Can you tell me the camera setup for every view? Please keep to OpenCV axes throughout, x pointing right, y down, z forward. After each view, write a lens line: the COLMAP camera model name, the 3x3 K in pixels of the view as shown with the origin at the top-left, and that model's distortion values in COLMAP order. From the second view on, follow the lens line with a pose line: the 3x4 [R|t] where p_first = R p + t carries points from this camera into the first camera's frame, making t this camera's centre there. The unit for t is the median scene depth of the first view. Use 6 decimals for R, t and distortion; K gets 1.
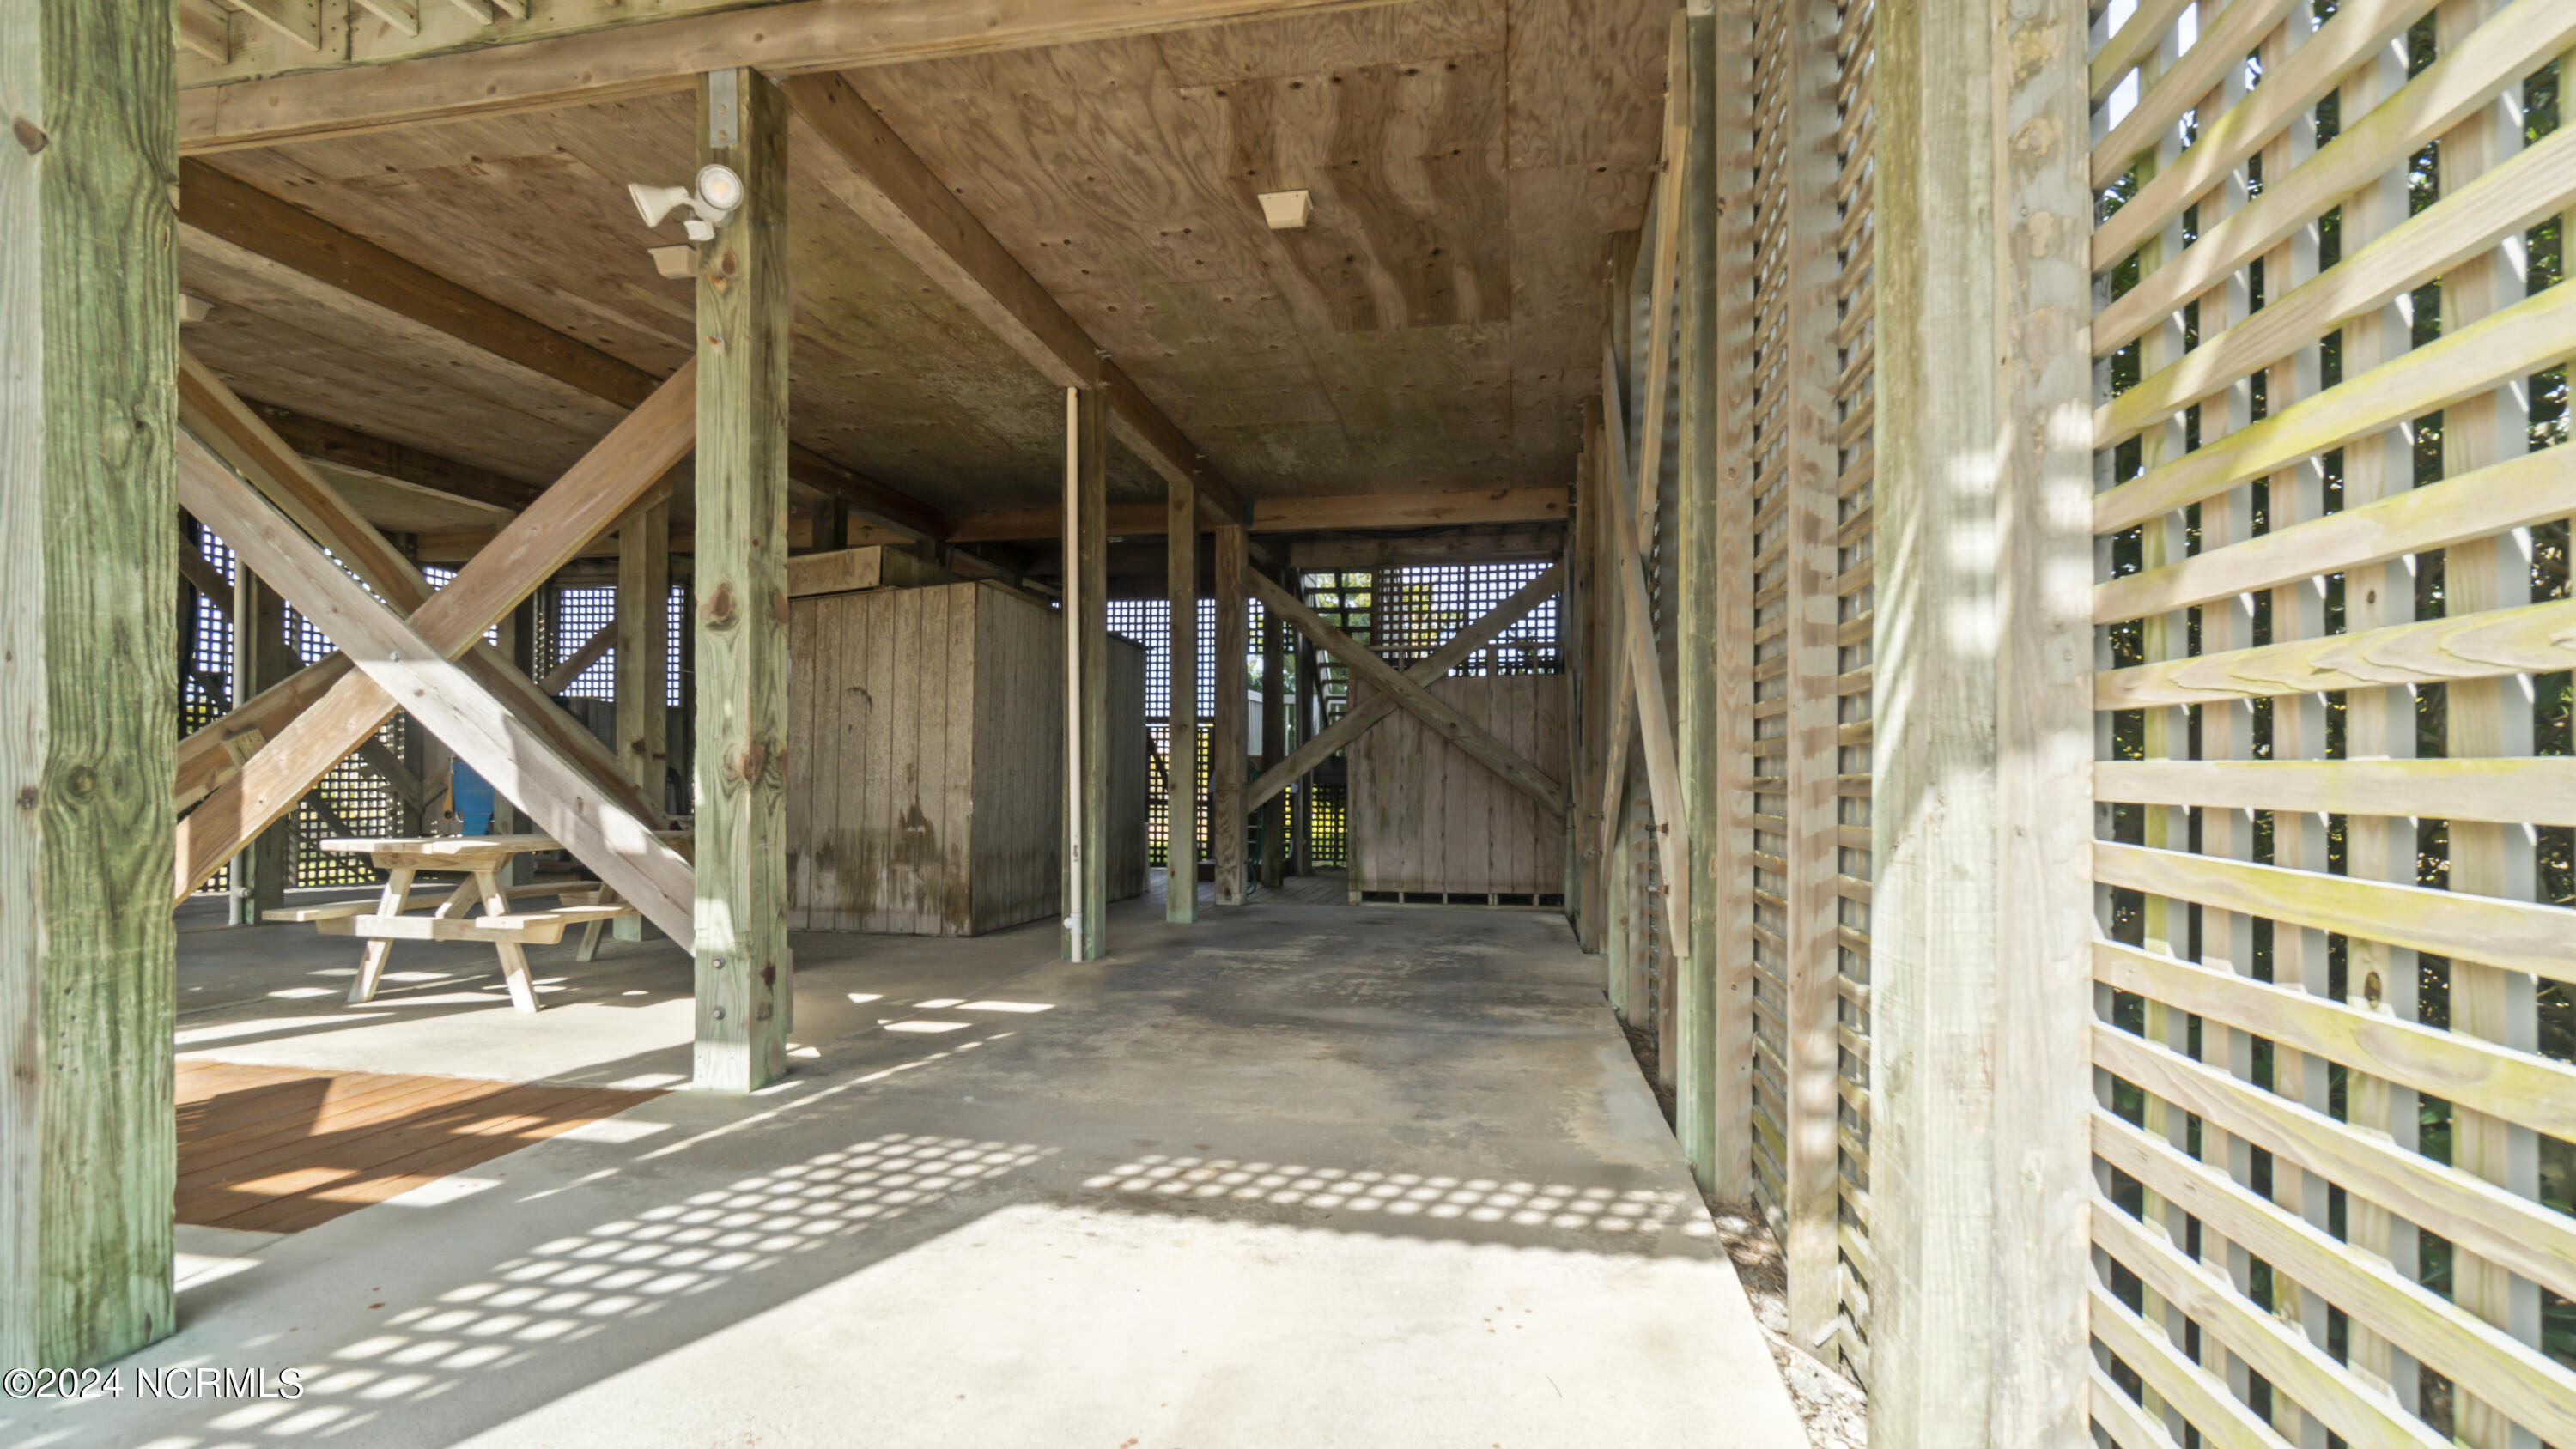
lens RADIAL K [[1131.8, 0, 1290.1], [0, 1131.8, 726.0], [0, 0, 1]] dist [-0.005165, -0.000155]
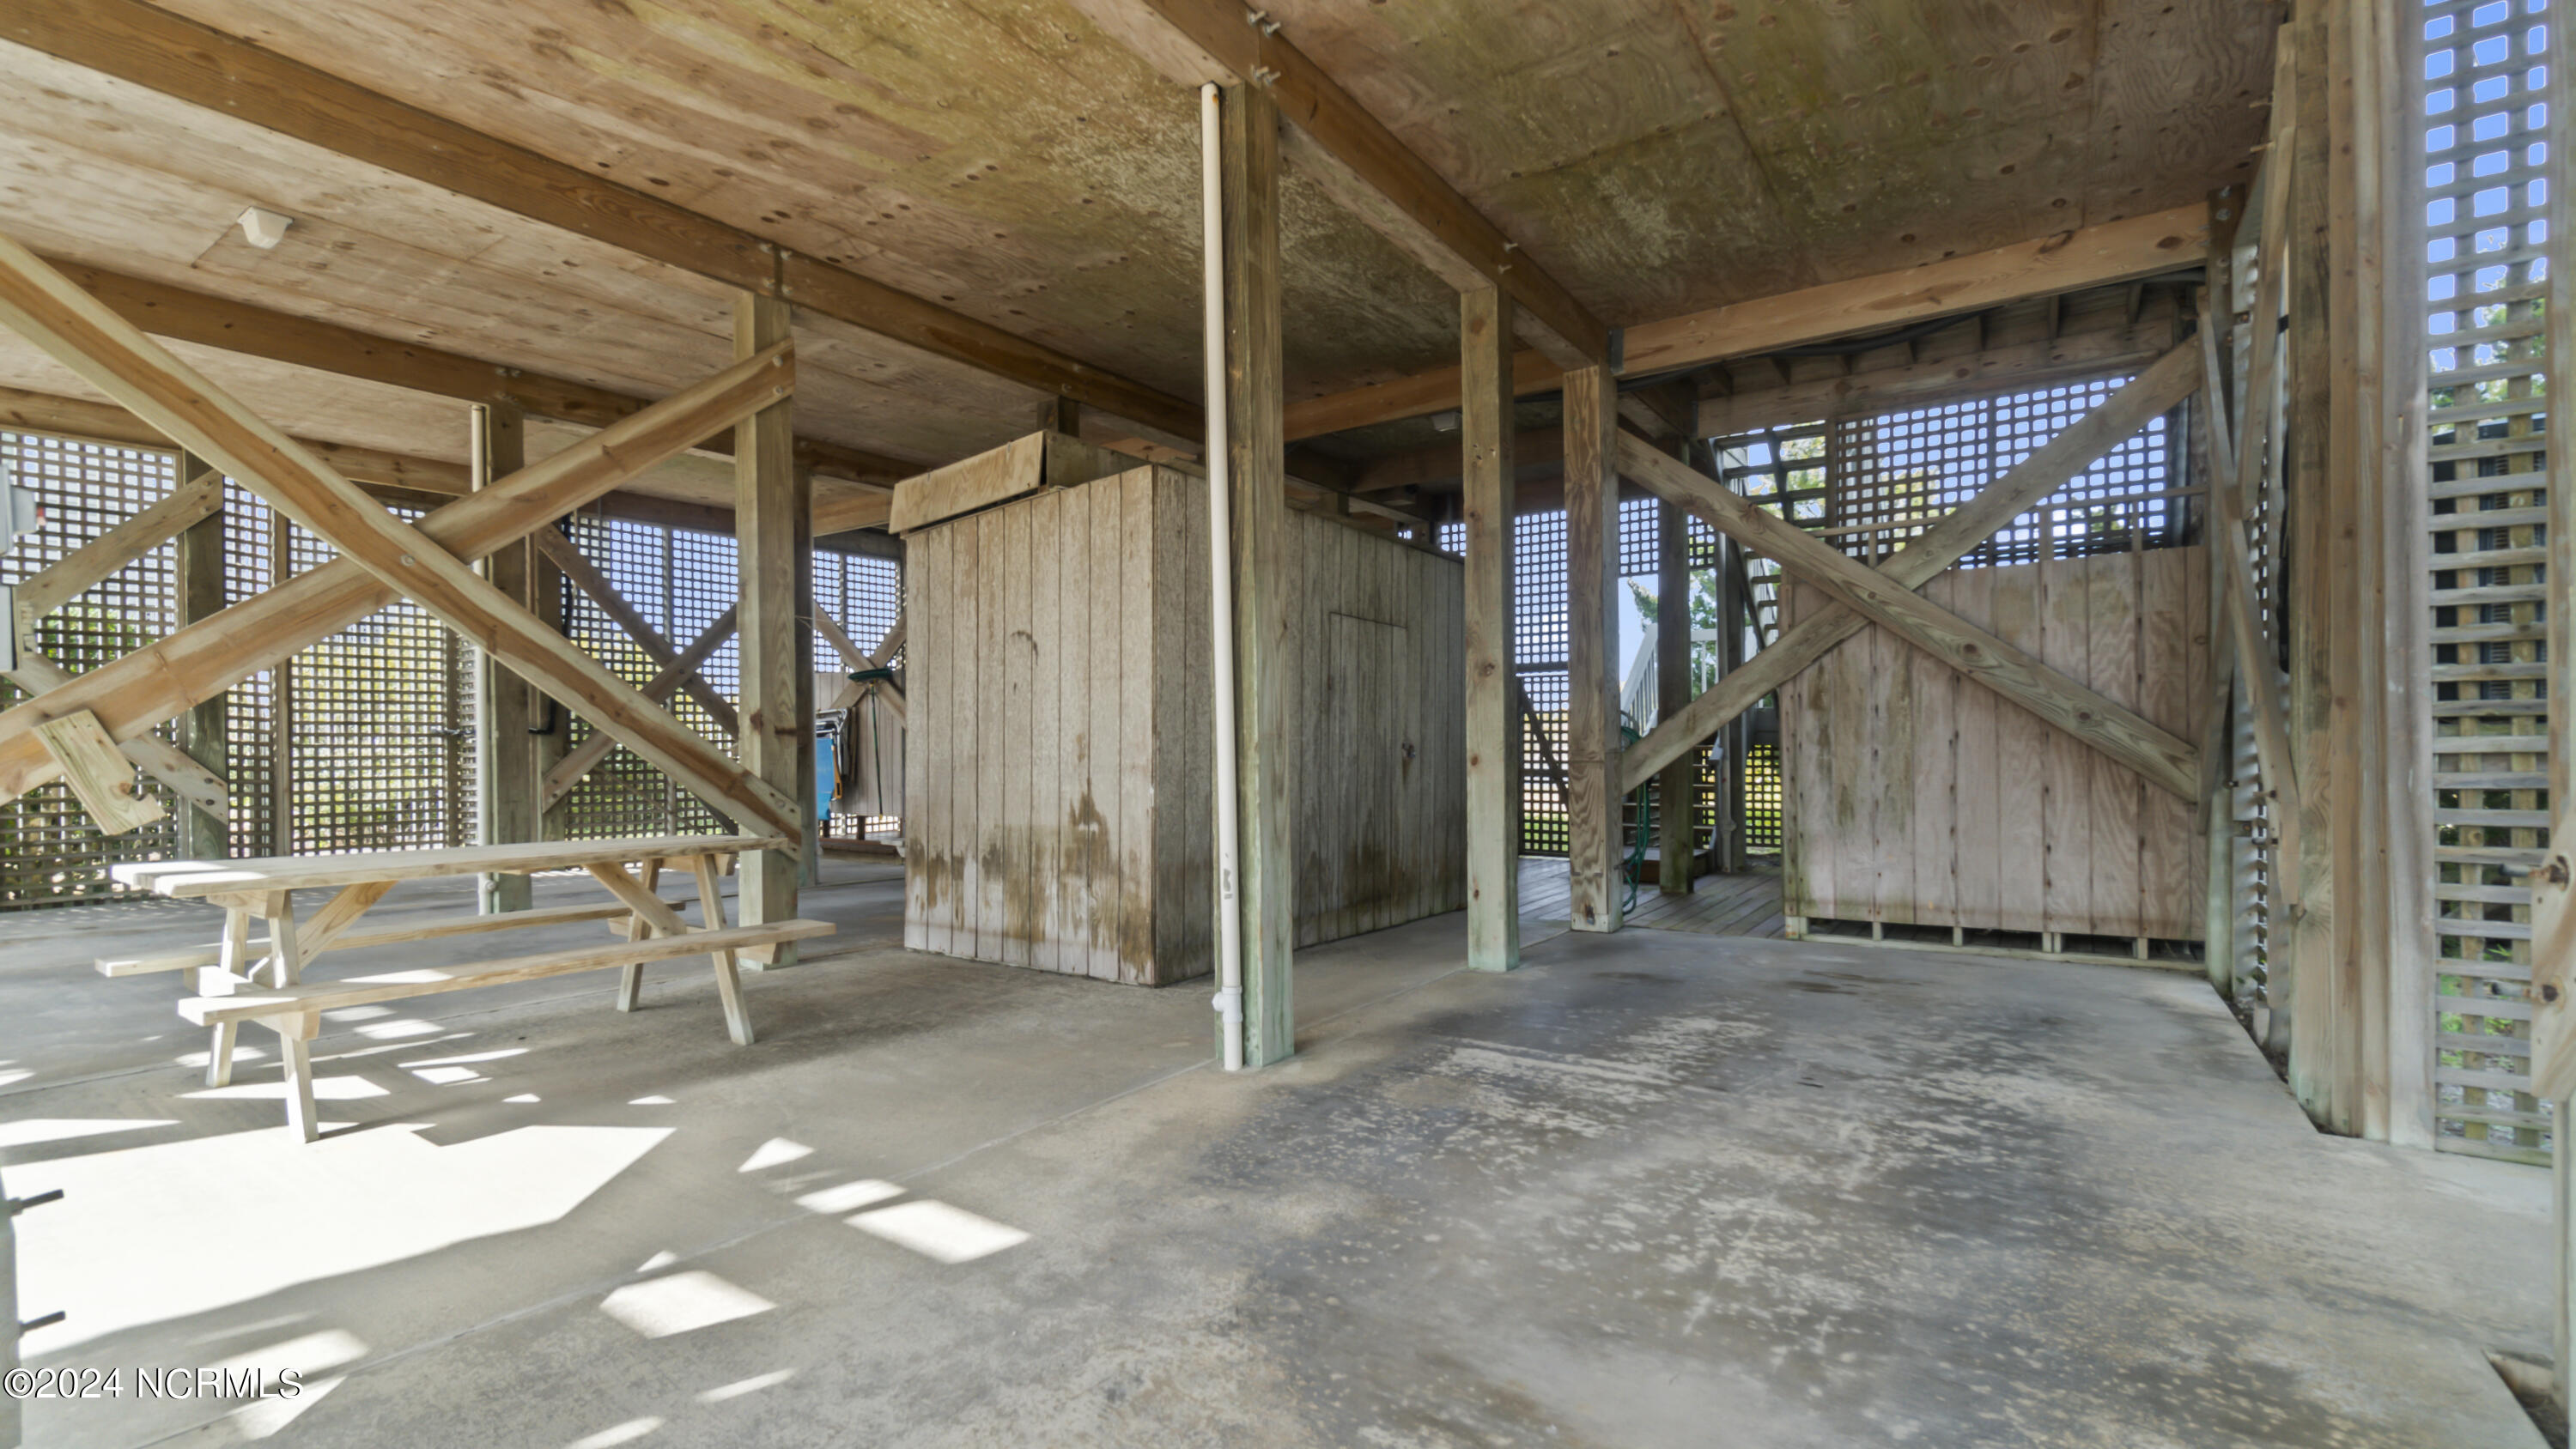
lens RADIAL K [[1131.8, 0, 1283.3], [0, 1131.8, 741.9], [0, 0, 1]] dist [-0.005165, -0.000155]
pose [[0.920074, -0.018511, -0.391307, 0.054547], [0.037531, 0.998453, 0.041013, 0.013485], [0.389943, -0.052421, 0.919346, 0.390887]]
